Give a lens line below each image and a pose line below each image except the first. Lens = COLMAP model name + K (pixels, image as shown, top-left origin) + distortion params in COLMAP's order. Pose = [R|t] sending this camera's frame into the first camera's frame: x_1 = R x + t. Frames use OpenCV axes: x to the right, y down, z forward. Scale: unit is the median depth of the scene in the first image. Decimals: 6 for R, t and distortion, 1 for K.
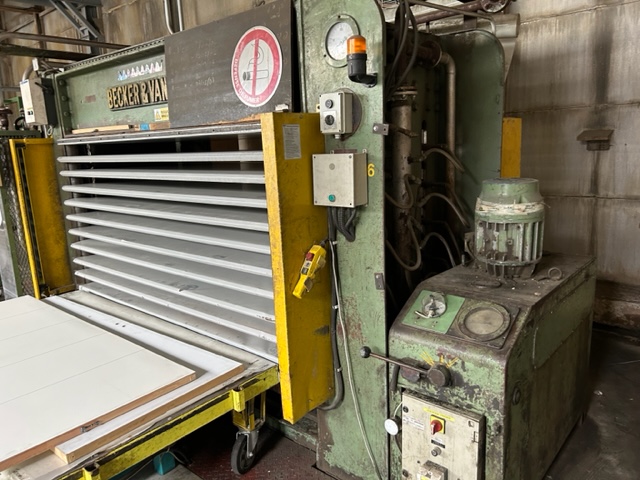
lens RADIAL K [[480.3, 0, 325.9], [0, 480.3, 241.0], [0, 0, 1]] dist [0.056376, -0.062630]
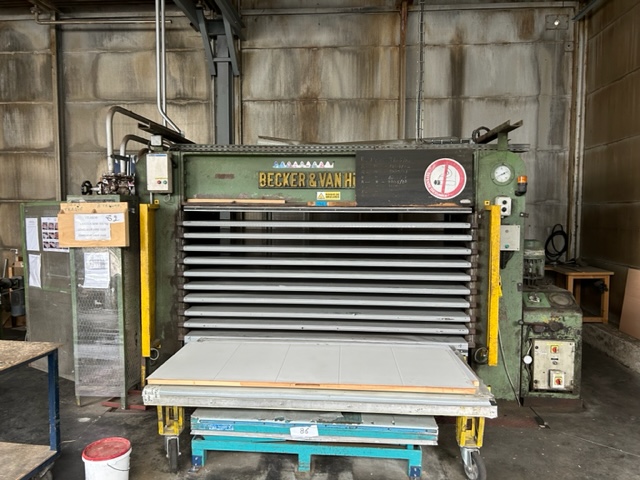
lens RADIAL K [[480.3, 0, 314.8], [0, 480.3, 241.4], [0, 0, 1]] dist [0.056376, -0.062630]
pose [[0.800796, 0.009285, 0.598866, -1.648239], [0.081834, 0.988807, -0.124758, 0.069943], [-0.593321, 0.148913, 0.791072, -0.135738]]
